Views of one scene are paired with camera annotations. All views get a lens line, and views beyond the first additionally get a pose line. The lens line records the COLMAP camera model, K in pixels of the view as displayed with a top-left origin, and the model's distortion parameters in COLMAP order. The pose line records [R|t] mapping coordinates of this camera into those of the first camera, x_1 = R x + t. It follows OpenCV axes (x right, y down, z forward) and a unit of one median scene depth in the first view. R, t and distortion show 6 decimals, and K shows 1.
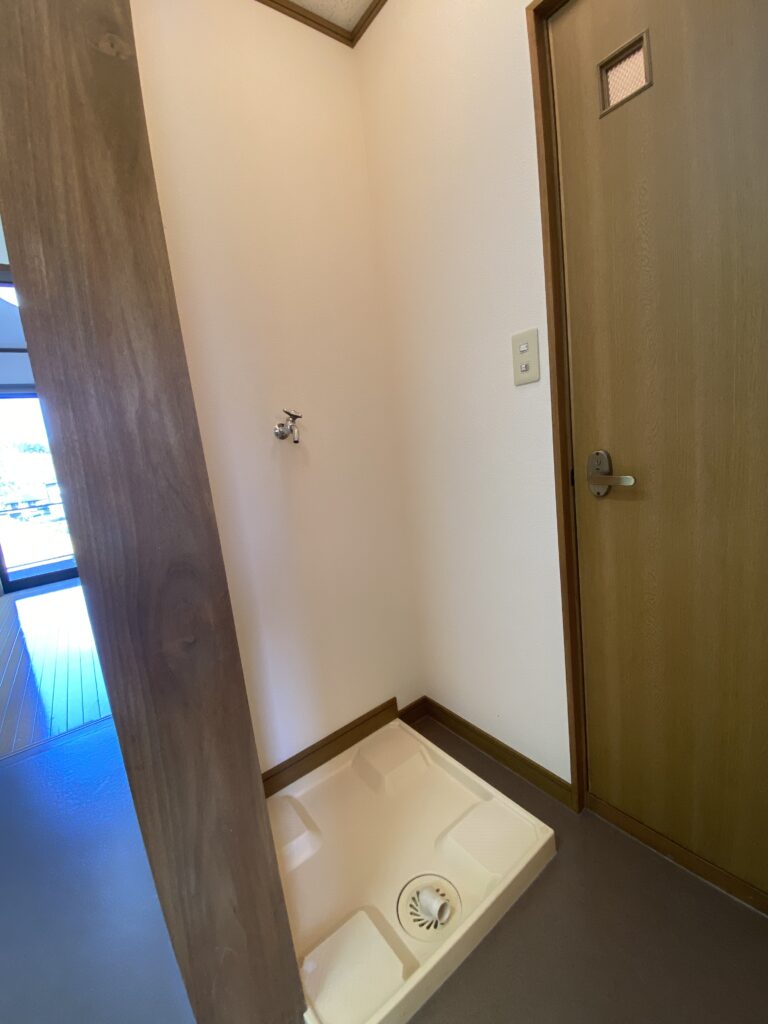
lens RADIAL K [[424.4, 0, 384.0], [0, 424.4, 512.0], [0, 0, 1]] dist [-0.001887, -0.000413]
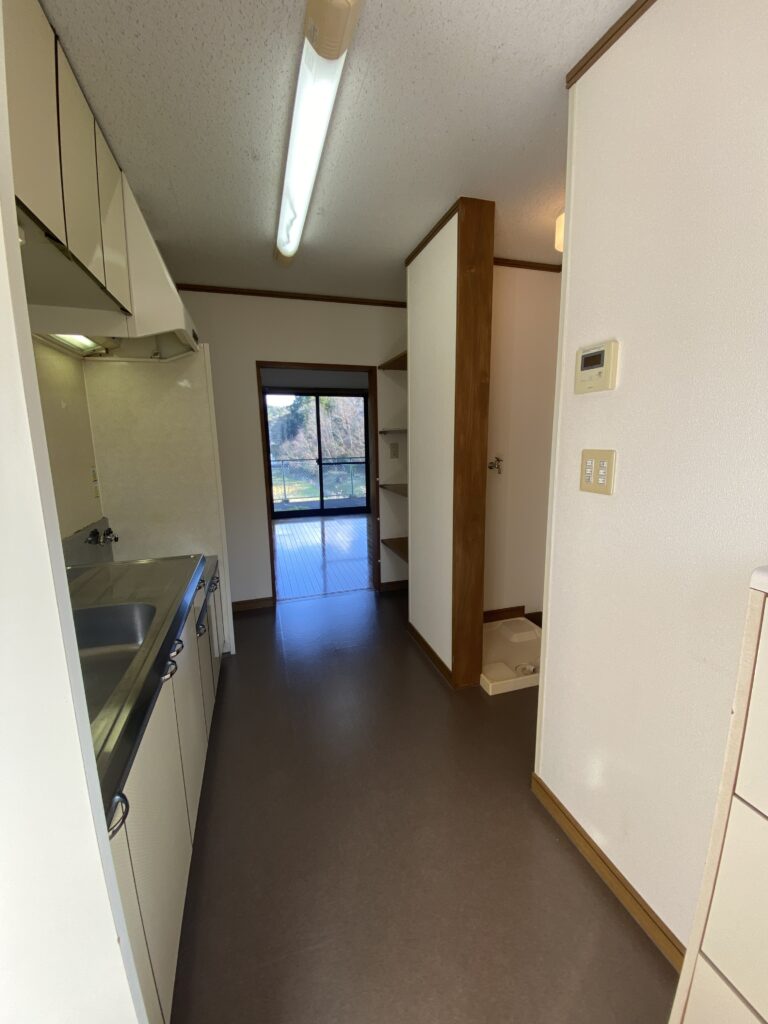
lens RADIAL K [[426.3, 0, 384.0], [0, 426.3, 512.0], [0, 0, 1]] dist [-0.021478, -0.000575]
pose [[0.935756, 0.166940, -0.310631, -0.044757], [-0.152654, 0.985802, 0.069932, -0.026780], [0.317895, -0.018020, 0.947955, -1.243192]]
